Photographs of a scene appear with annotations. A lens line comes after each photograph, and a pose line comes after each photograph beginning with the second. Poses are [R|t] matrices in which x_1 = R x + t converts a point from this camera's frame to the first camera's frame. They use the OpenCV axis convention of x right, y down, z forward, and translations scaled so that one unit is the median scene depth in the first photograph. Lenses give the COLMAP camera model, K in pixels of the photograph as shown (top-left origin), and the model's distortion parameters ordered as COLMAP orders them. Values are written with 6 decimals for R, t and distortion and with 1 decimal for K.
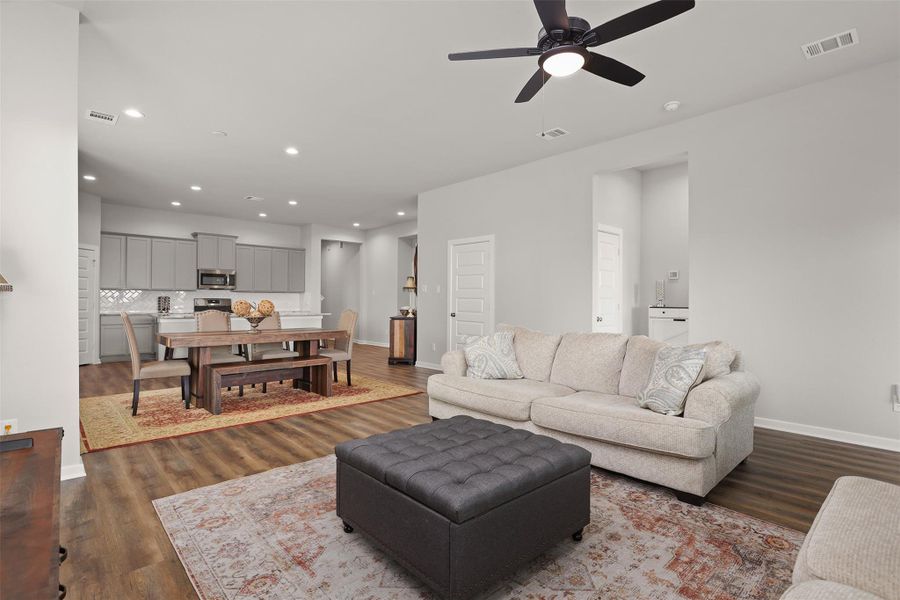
lens RADIAL K [[438.5, 0, 450.3], [0, 438.5, 299.7], [0, 0, 1]] dist [0.003295, 0.000185]
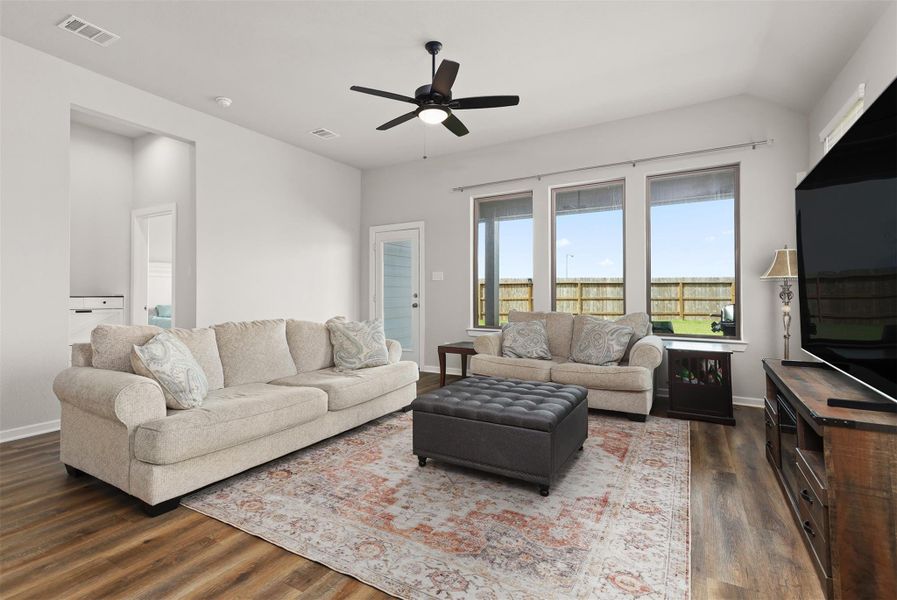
lens RADIAL K [[437.1, 0, 420.1], [0, 437.1, 293.9], [0, 0, 1]] dist [0.003295, 0.000185]
pose [[-0.265890, -0.005343, 0.963989, -1.205888], [-0.000248, 0.999985, 0.005474, 0.025952], [-0.964003, 0.001216, -0.265888, 1.606374]]
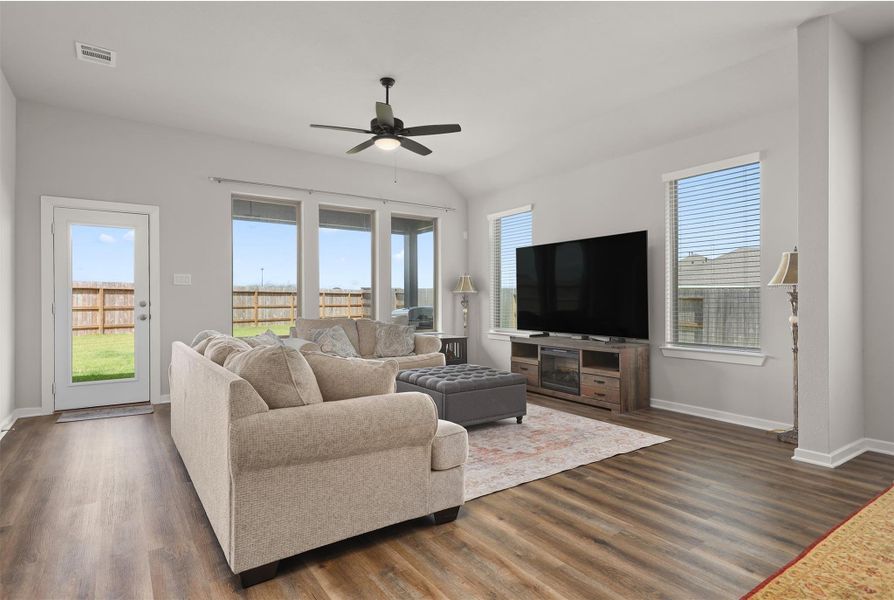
lens RADIAL K [[496.0, 0, 445.5], [0, 496.0, 298.4], [0, 0, 1]] dist [0.001758, 0.000439]
pose [[-0.991674, -0.004320, 0.128698, -0.196744], [-0.005124, 0.999969, -0.005920, 0.030379], [-0.128669, -0.006530, -0.991666, 3.101650]]
